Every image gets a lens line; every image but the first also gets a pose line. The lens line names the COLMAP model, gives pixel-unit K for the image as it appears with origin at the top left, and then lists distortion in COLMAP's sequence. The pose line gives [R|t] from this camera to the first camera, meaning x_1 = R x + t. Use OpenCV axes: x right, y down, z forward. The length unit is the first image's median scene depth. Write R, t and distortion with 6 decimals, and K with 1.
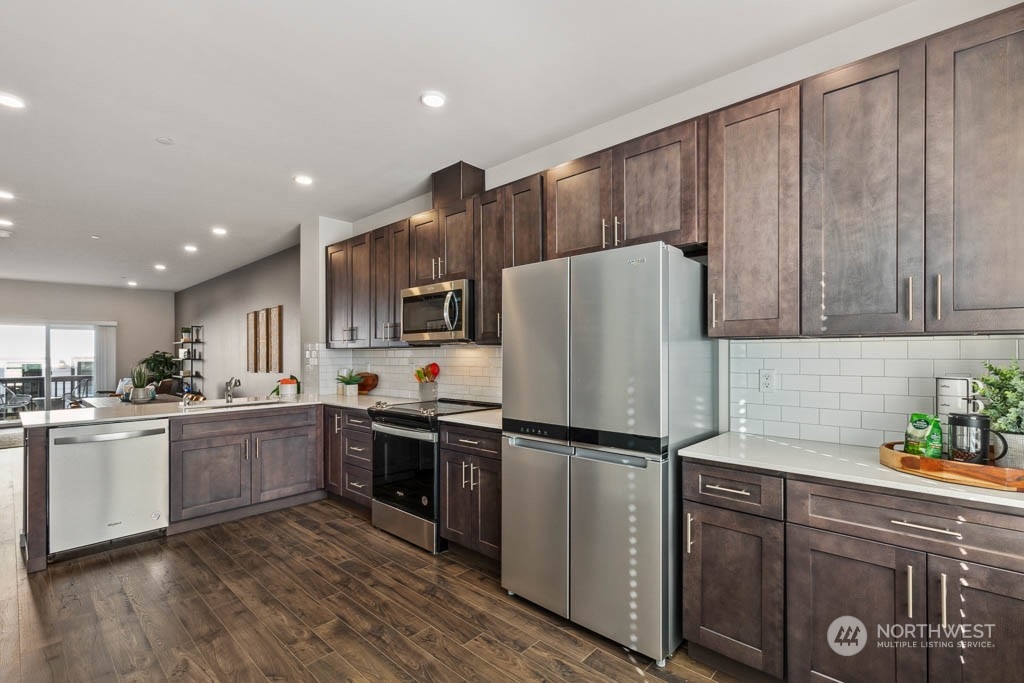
lens RADIAL K [[463.0, 0, 515.5], [0, 463.0, 351.0], [0, 0, 1]] dist [0.007561, -0.000002]
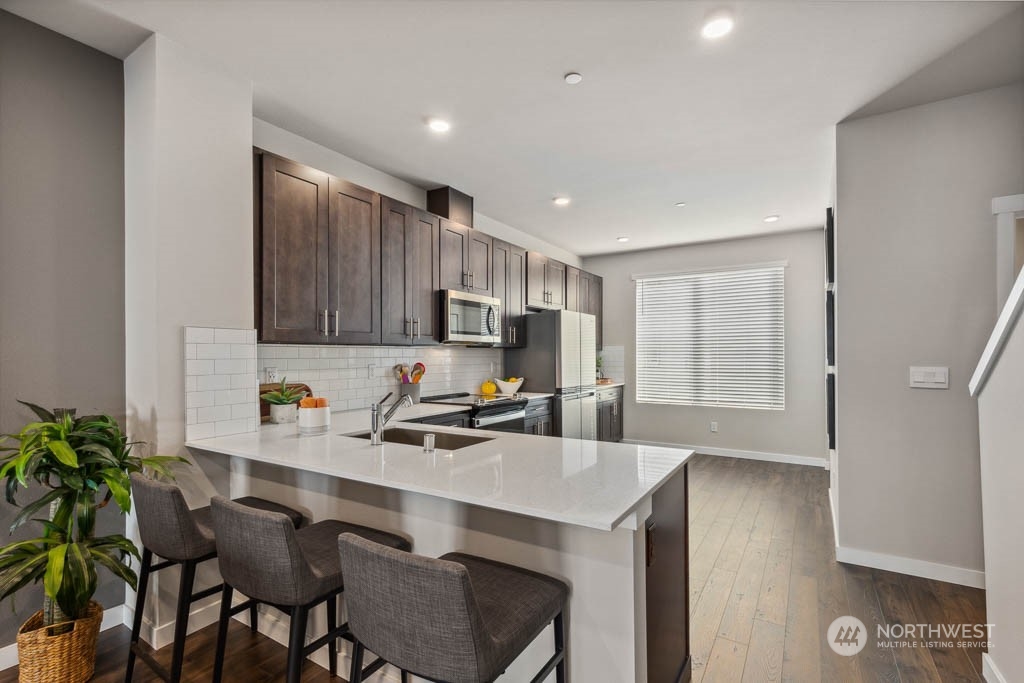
lens RADIAL K [[463.0, 0, 517.6], [0, 463.0, 349.7], [0, 0, 1]] dist [0.007561, -0.000002]
pose [[-0.176931, 0.014193, 0.984121, -1.443573], [-0.005697, 0.999864, -0.015445, 0.014843], [-0.984207, -0.008339, -0.176826, 1.180404]]
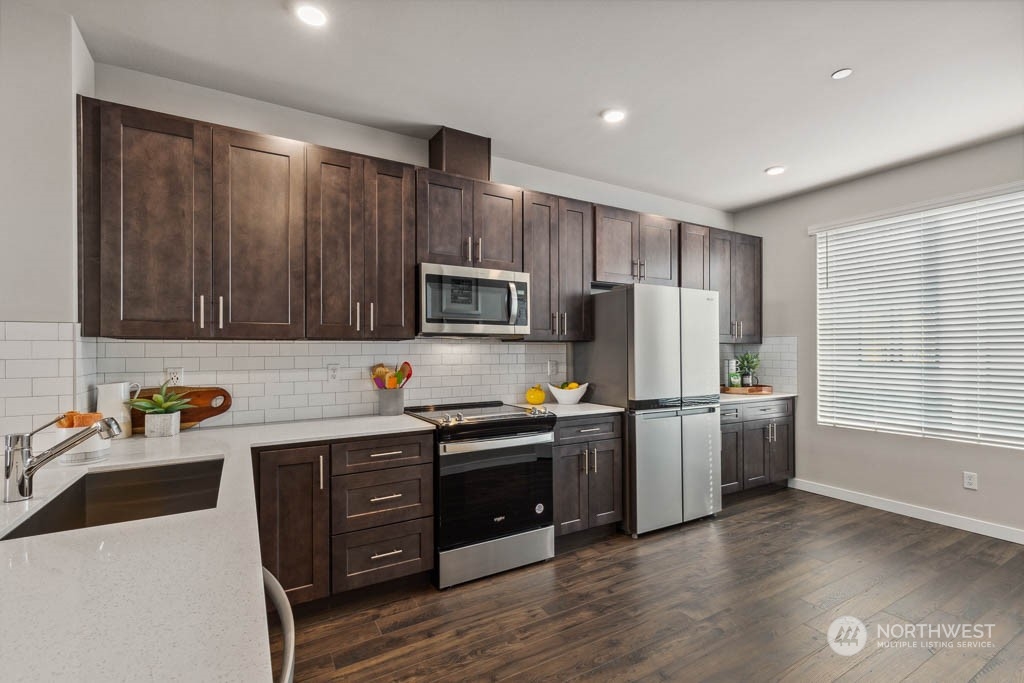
lens RADIAL K [[463.0, 0, 512.7], [0, 463.0, 346.6], [0, 0, 1]] dist [0.007561, -0.000002]
pose [[0.293572, 0.012062, 0.955861, -1.037841], [-0.003720, 0.999927, -0.011475, 0.010460], [-0.955930, -0.000187, 0.293595, 0.738045]]
